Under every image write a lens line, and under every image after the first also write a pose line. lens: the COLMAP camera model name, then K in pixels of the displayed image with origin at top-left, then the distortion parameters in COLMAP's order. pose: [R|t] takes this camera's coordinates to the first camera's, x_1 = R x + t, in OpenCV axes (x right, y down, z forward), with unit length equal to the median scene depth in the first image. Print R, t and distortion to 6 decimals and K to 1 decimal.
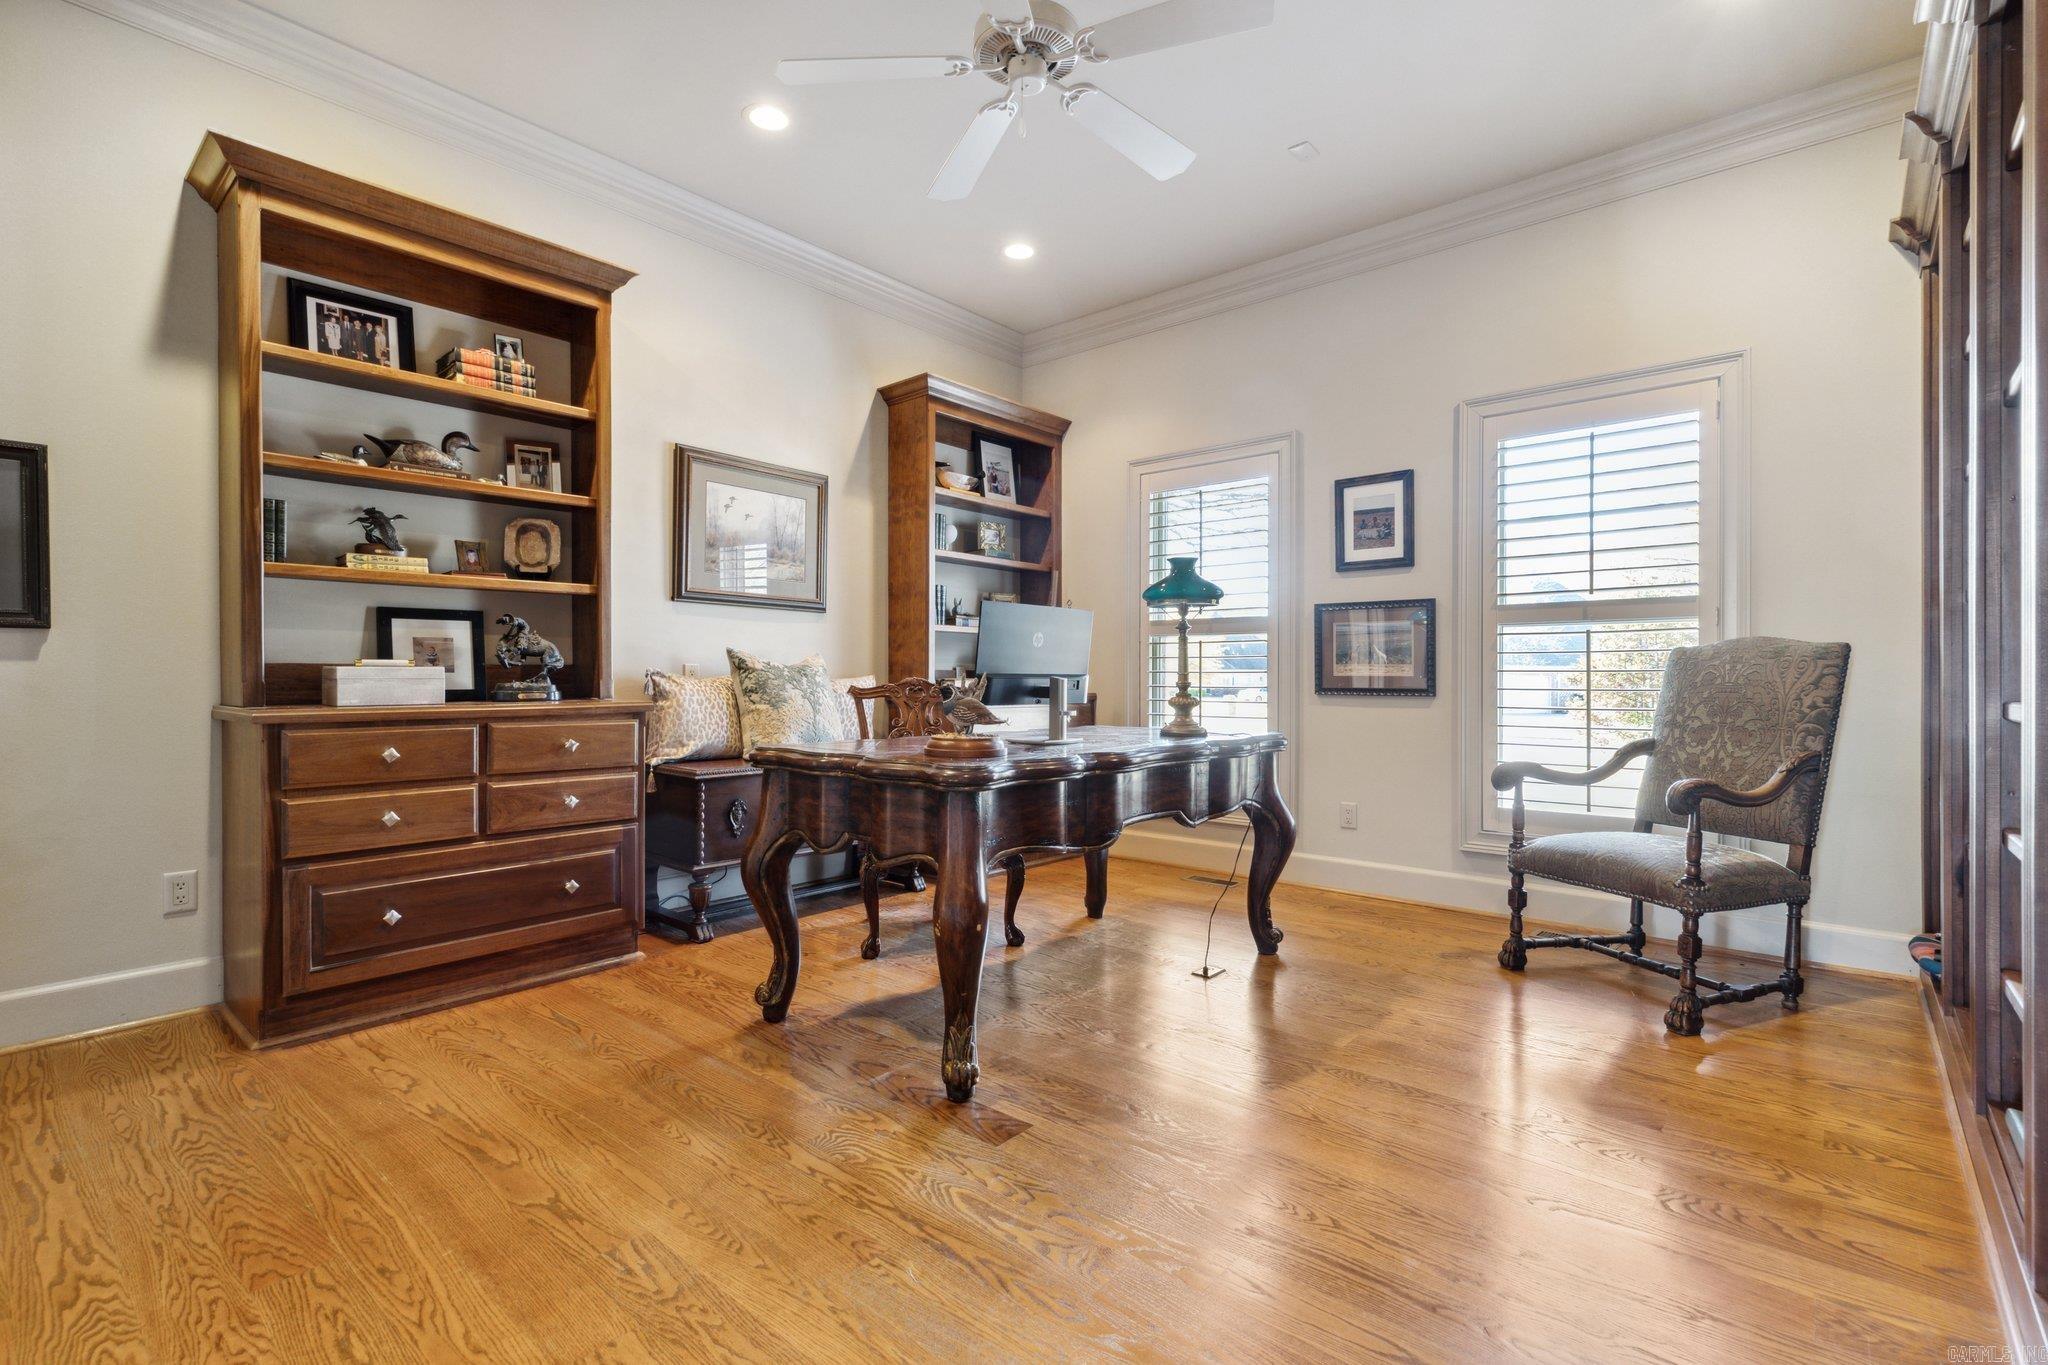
lens RADIAL K [[933.0, 0, 1024.6], [0, 933.0, 674.2], [0, 0, 1]] dist [0.001762, 0.000897]
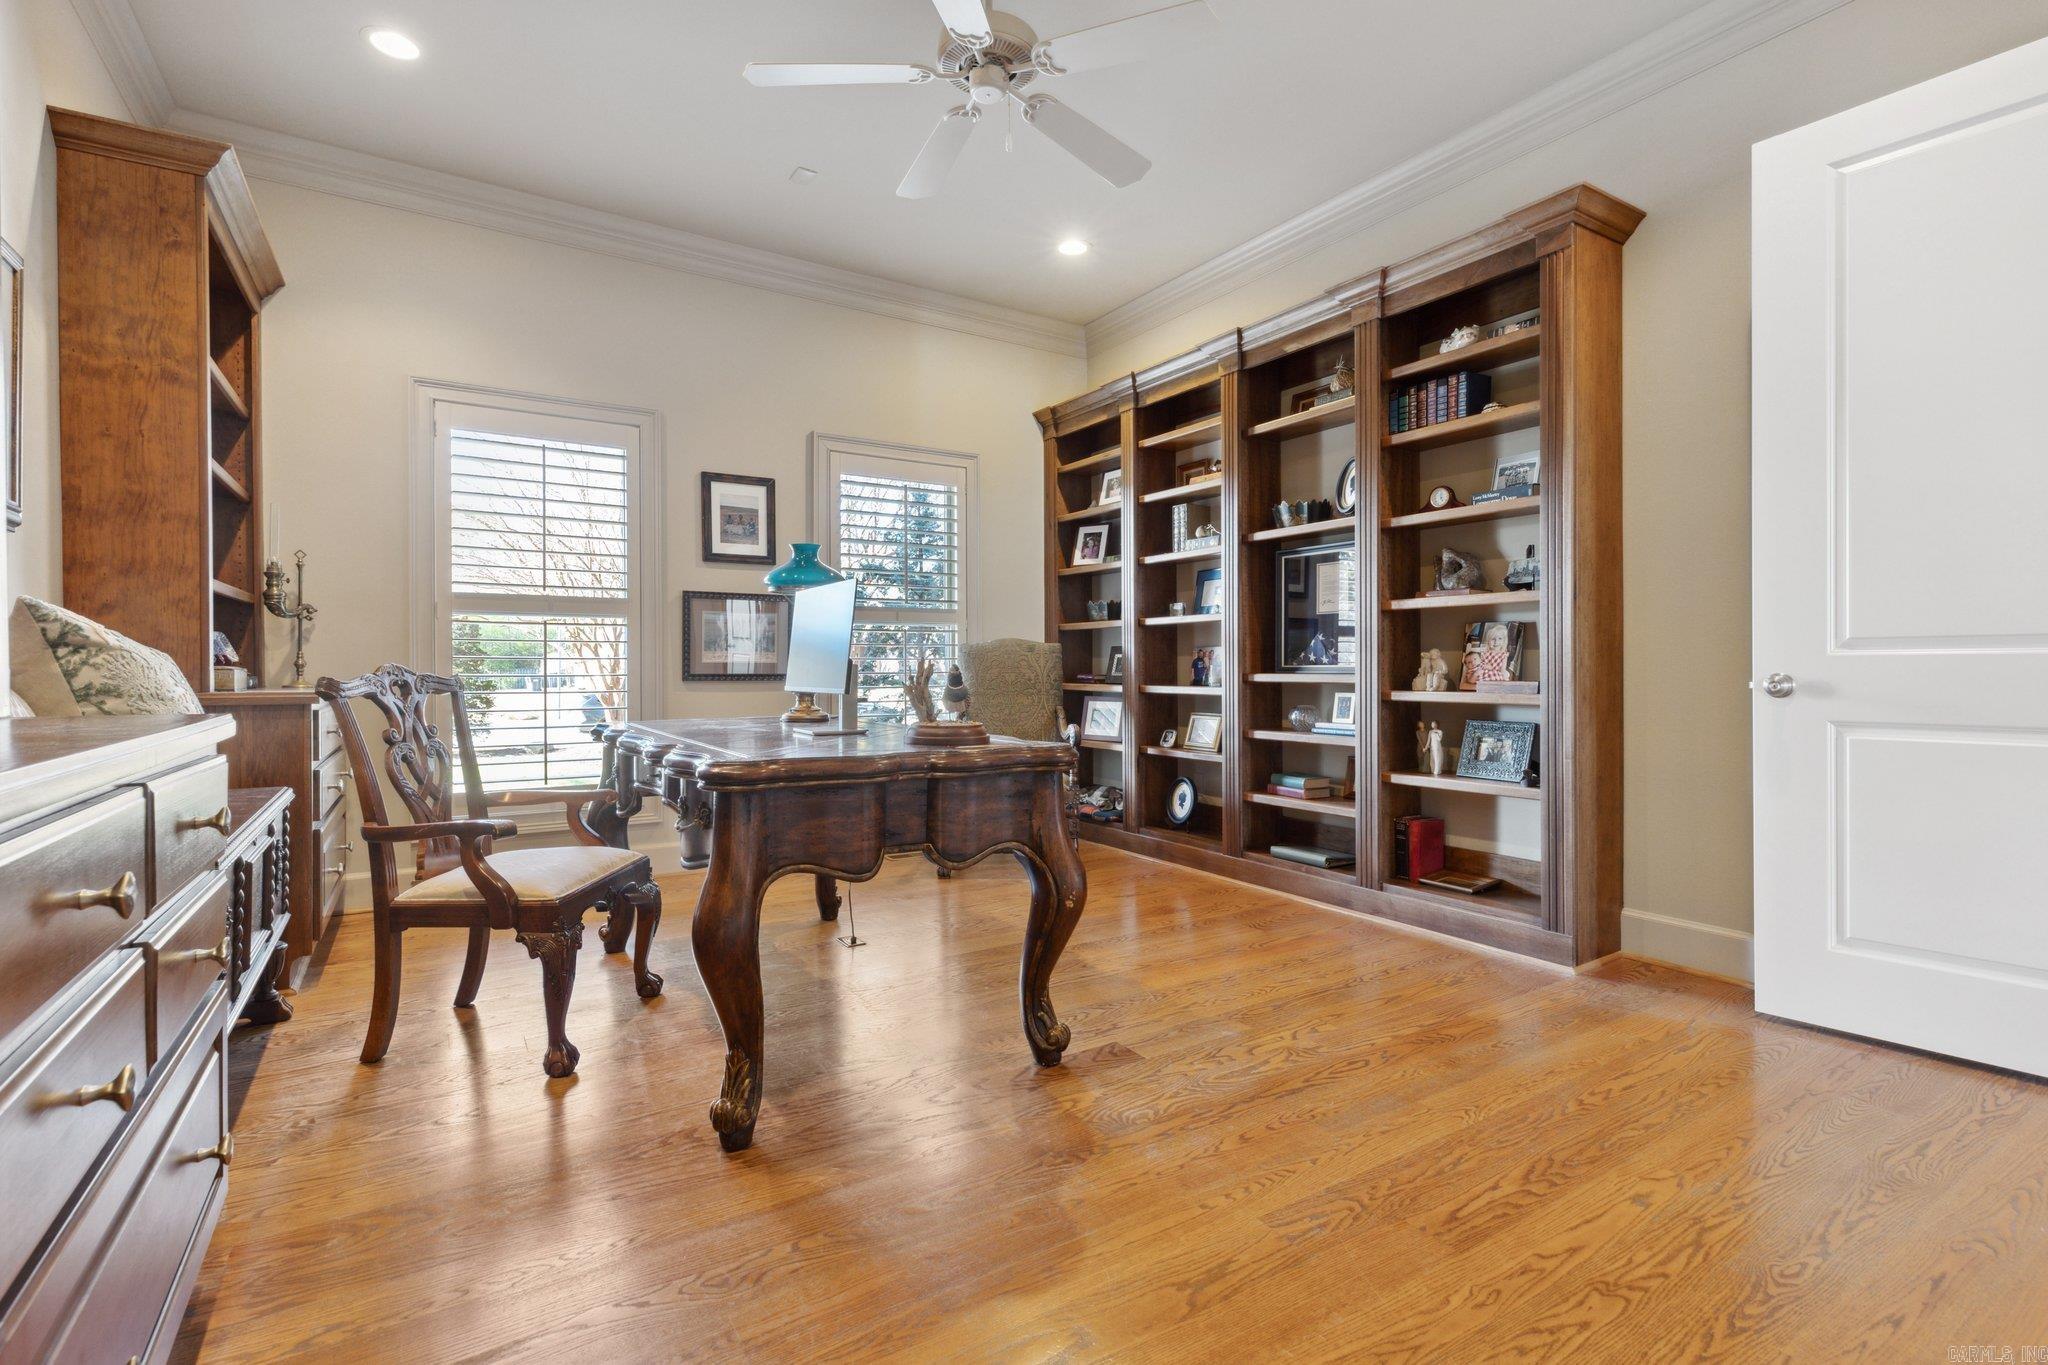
lens RADIAL K [[933.0, 0, 1024.6], [0, 933.0, 674.2], [0, 0, 1]] dist [0.001762, 0.000897]
pose [[0.293660, -0.009531, 0.955862, -0.561765], [0.000110, 0.999951, 0.009937, 0.003890], [-0.955910, -0.002813, 0.293647, 0.375618]]
